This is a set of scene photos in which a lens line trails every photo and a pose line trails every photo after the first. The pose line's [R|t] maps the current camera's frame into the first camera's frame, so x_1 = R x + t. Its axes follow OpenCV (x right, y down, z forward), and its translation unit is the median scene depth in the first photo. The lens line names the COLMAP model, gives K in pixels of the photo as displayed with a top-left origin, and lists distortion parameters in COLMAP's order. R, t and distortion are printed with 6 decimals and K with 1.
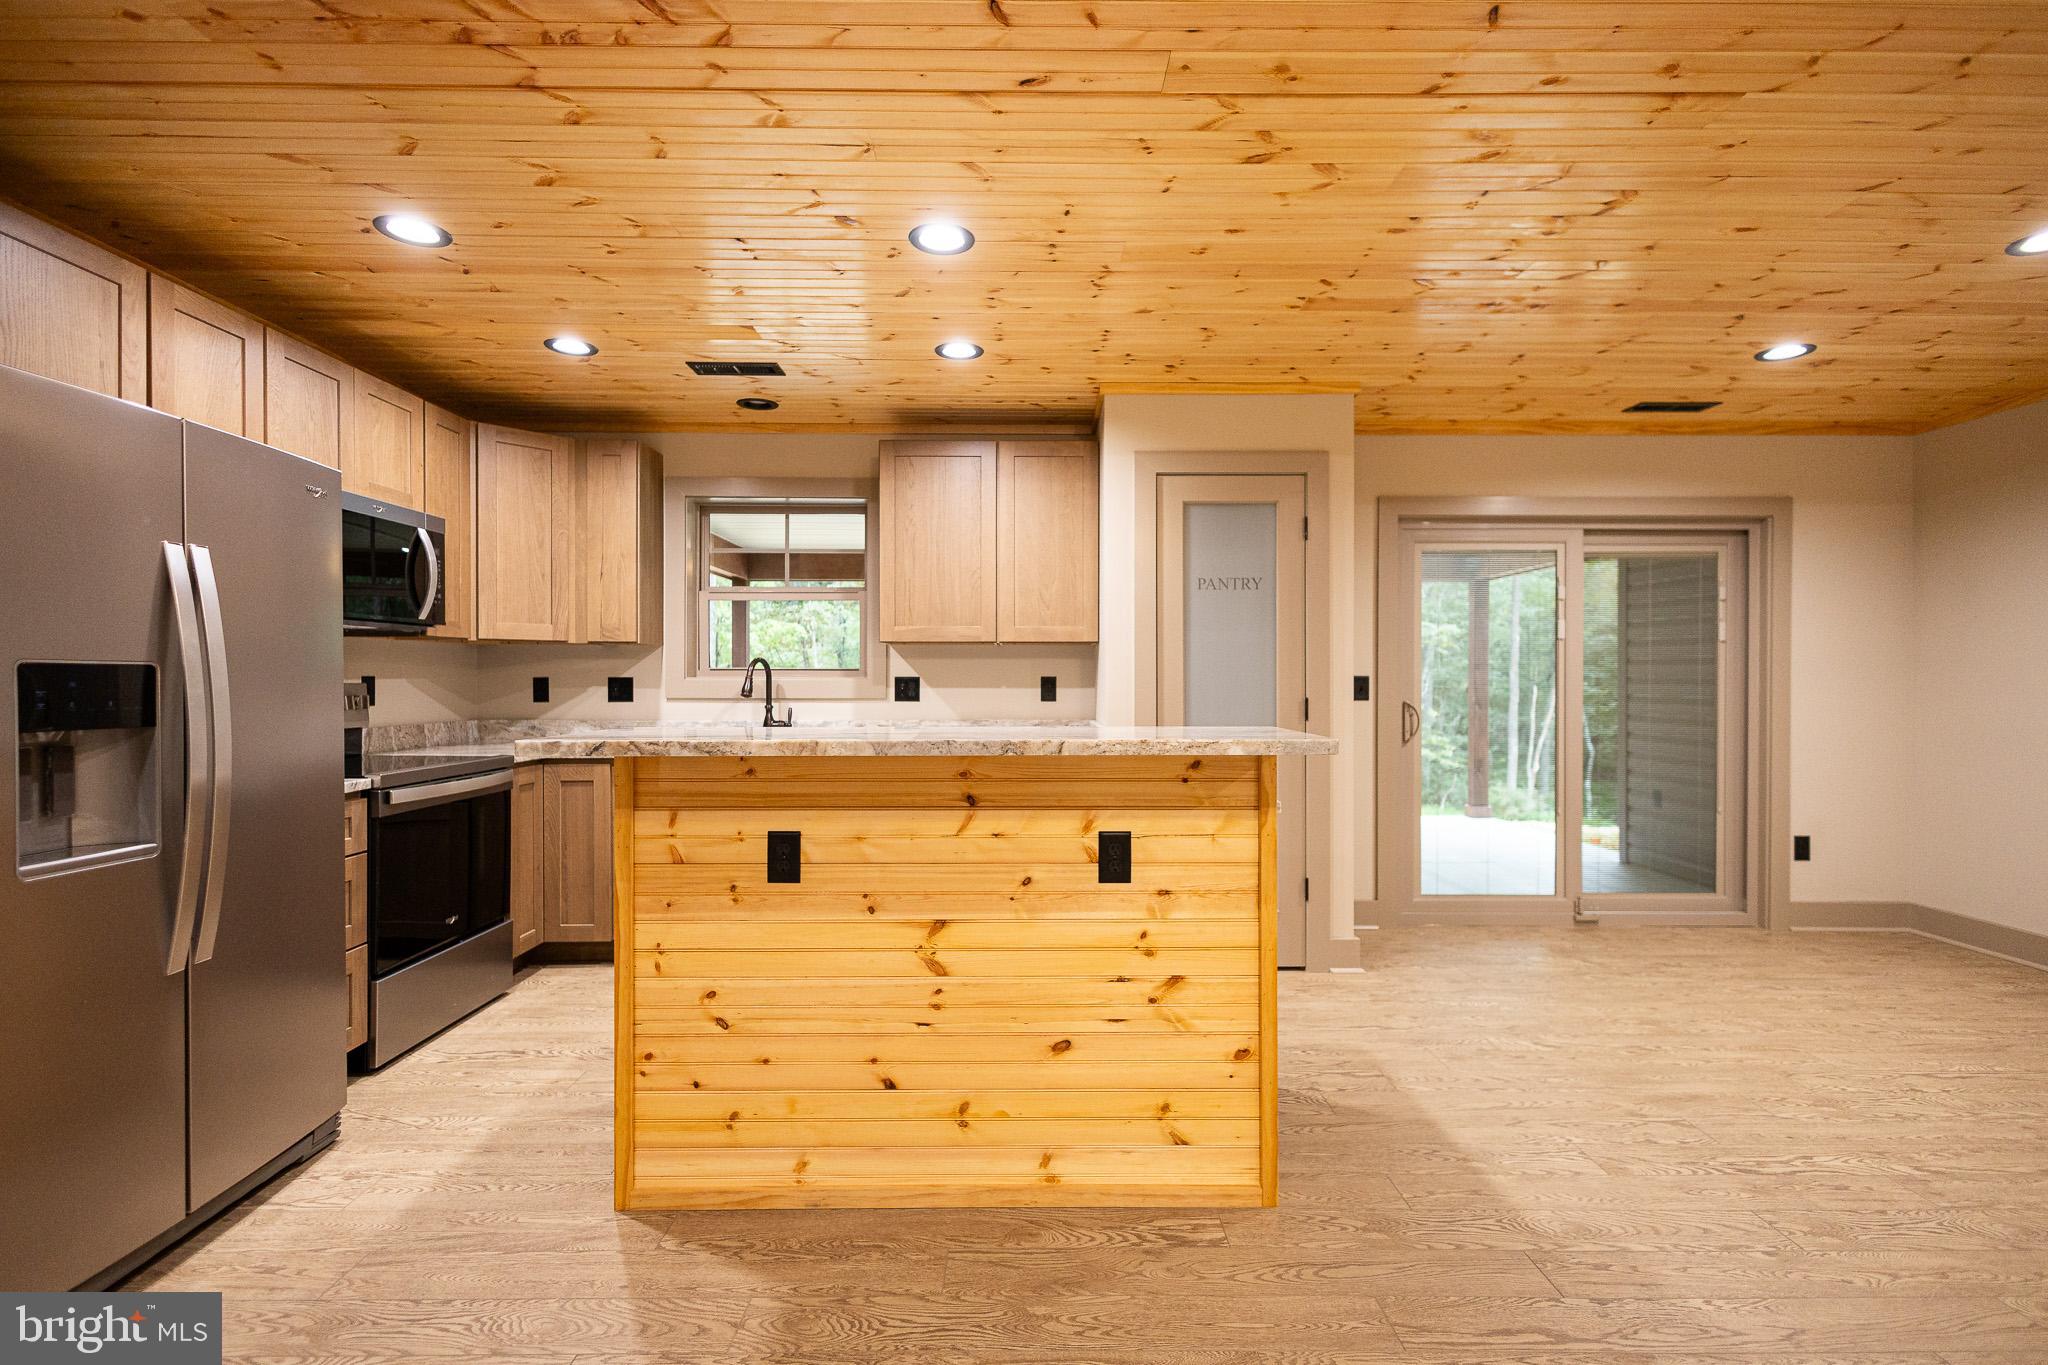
lens RADIAL K [[754.8, 0, 1064.8], [0, 754.8, 677.3], [0, 0, 1]] dist [0.007028, -0.001832]
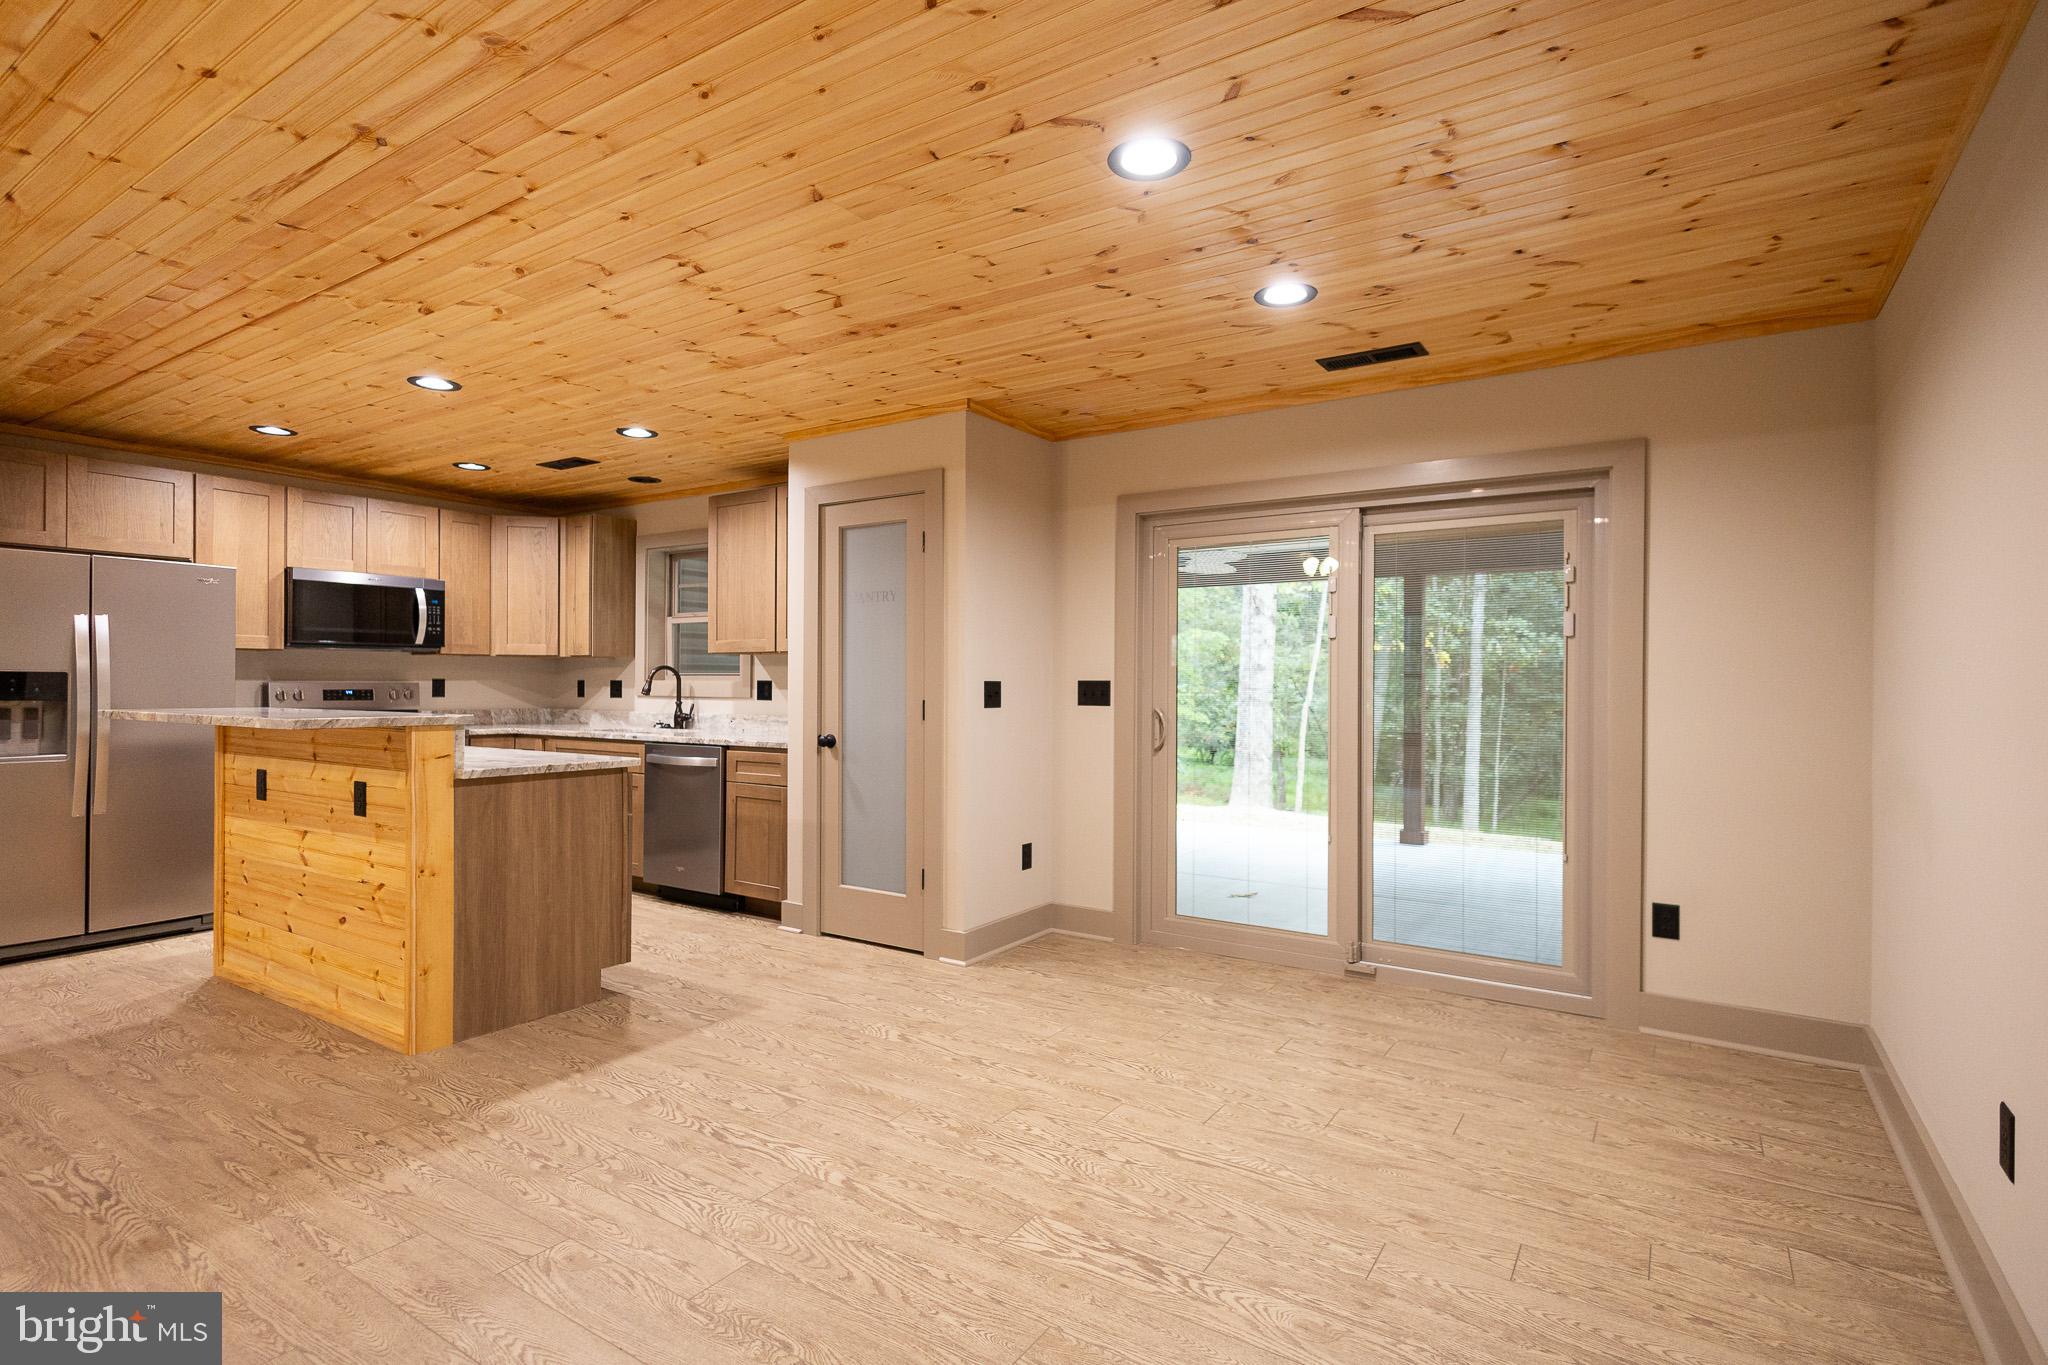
lens RADIAL K [[744.4, 0, 1053.2], [0, 744.4, 680.3], [0, 0, 1]] dist [0.004449, -0.000111]
pose [[0.899689, 0.002497, -0.436525, 0.972552], [-0.004578, 0.999983, -0.003714, 0.001721], [0.436508, 0.005340, 0.899684, 0.134494]]
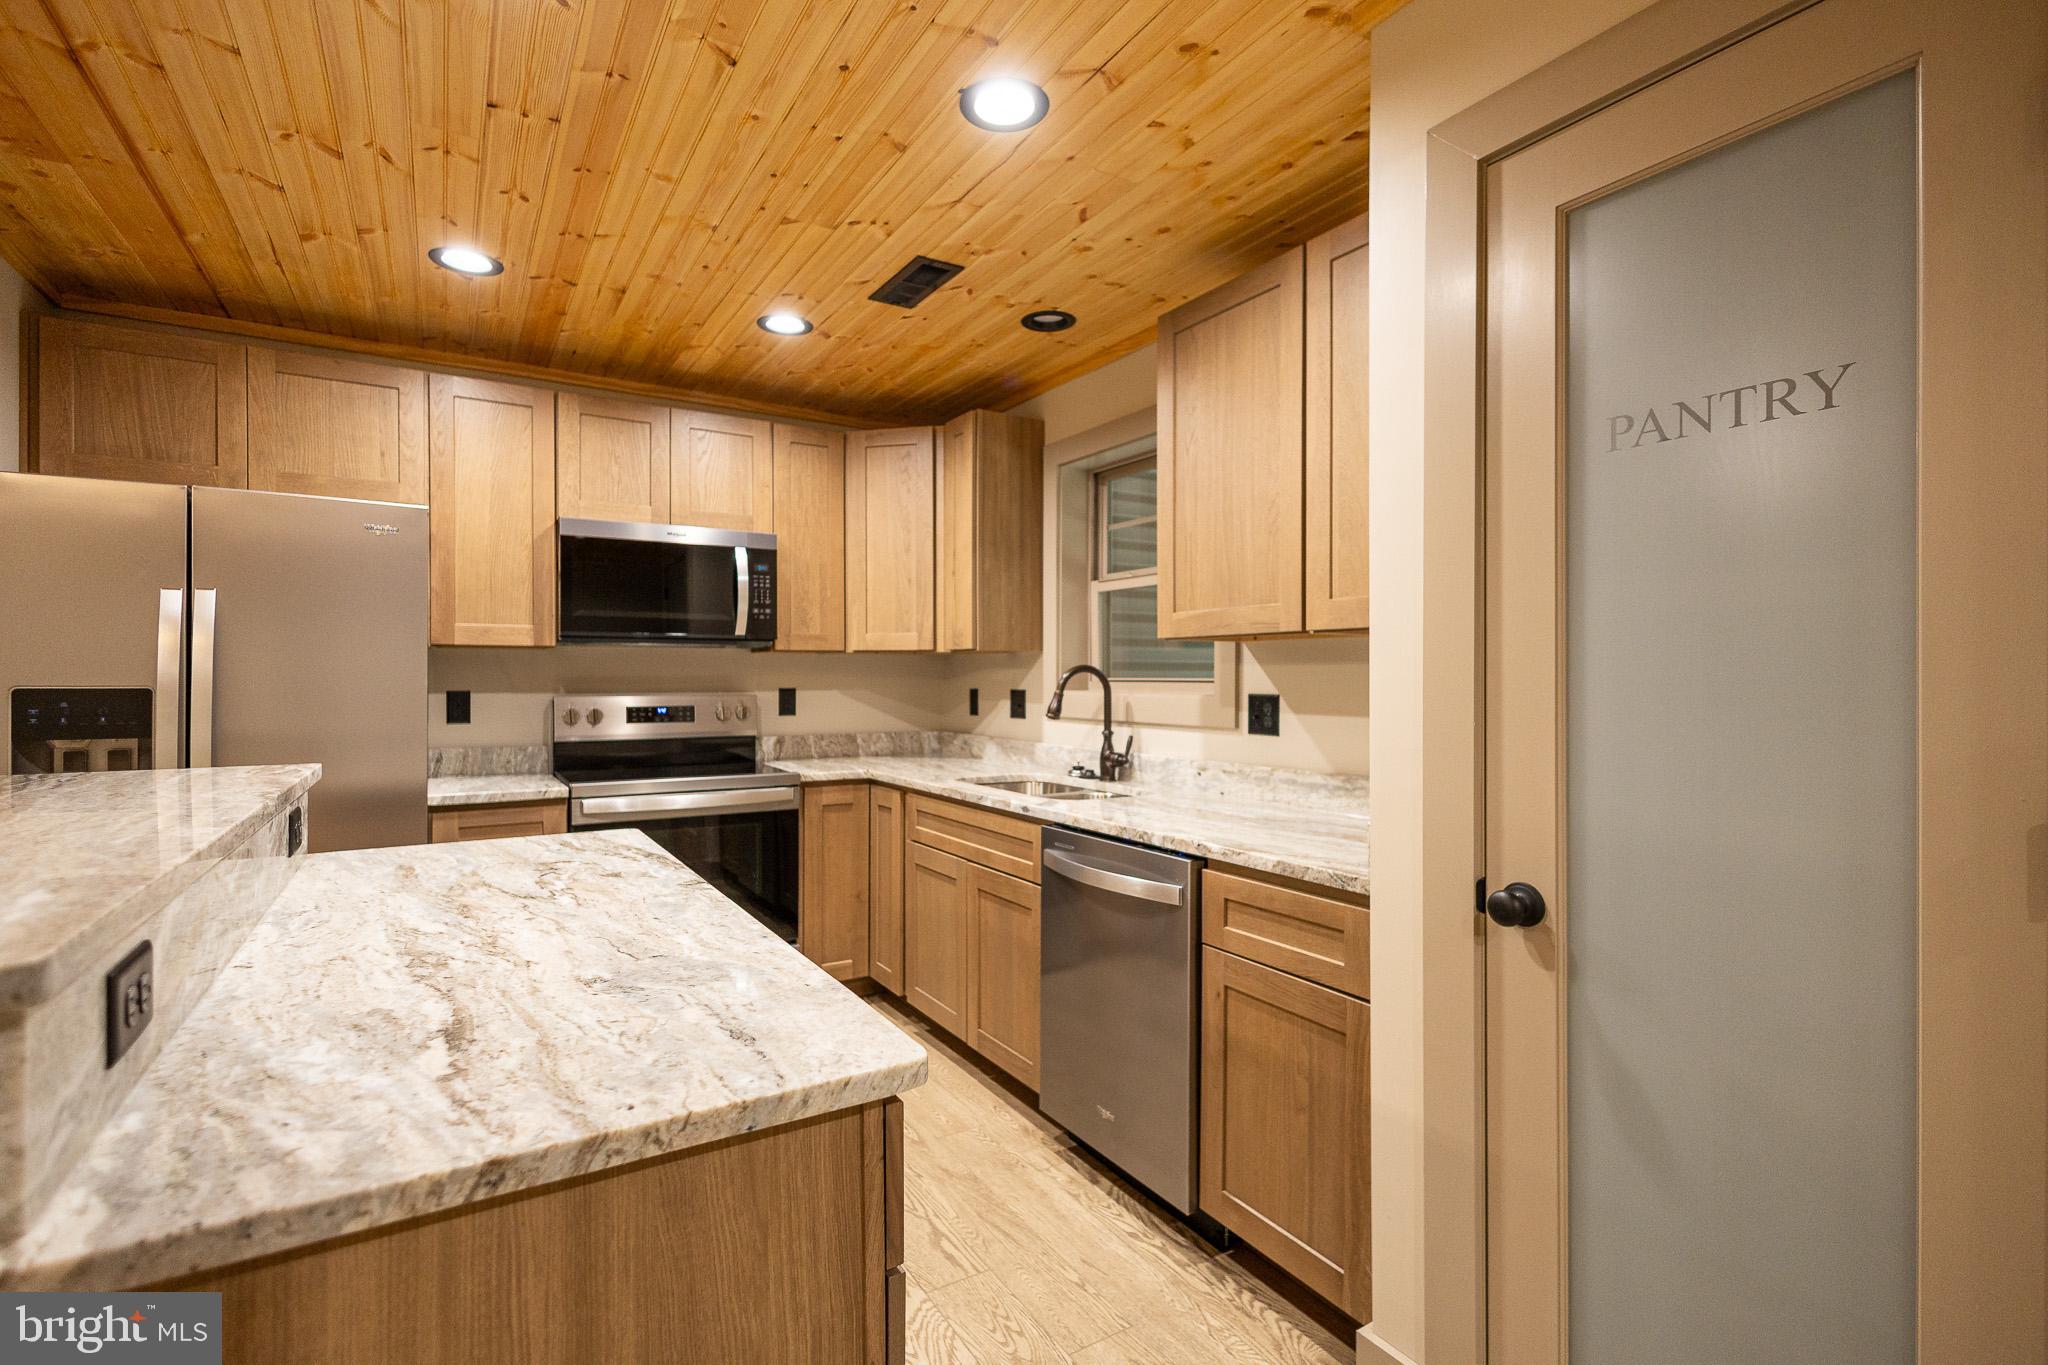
lens RADIAL K [[908.8, 0, 1079.8], [0, 908.8, 677.3], [0, 0, 1]] dist [0.001393, -0.000092]
pose [[0.572892, -0.000304, -0.819631, 0.388220], [-0.003053, 0.999992, -0.002505, -0.015008], [0.819625, 0.003938, 0.572887, 0.599980]]
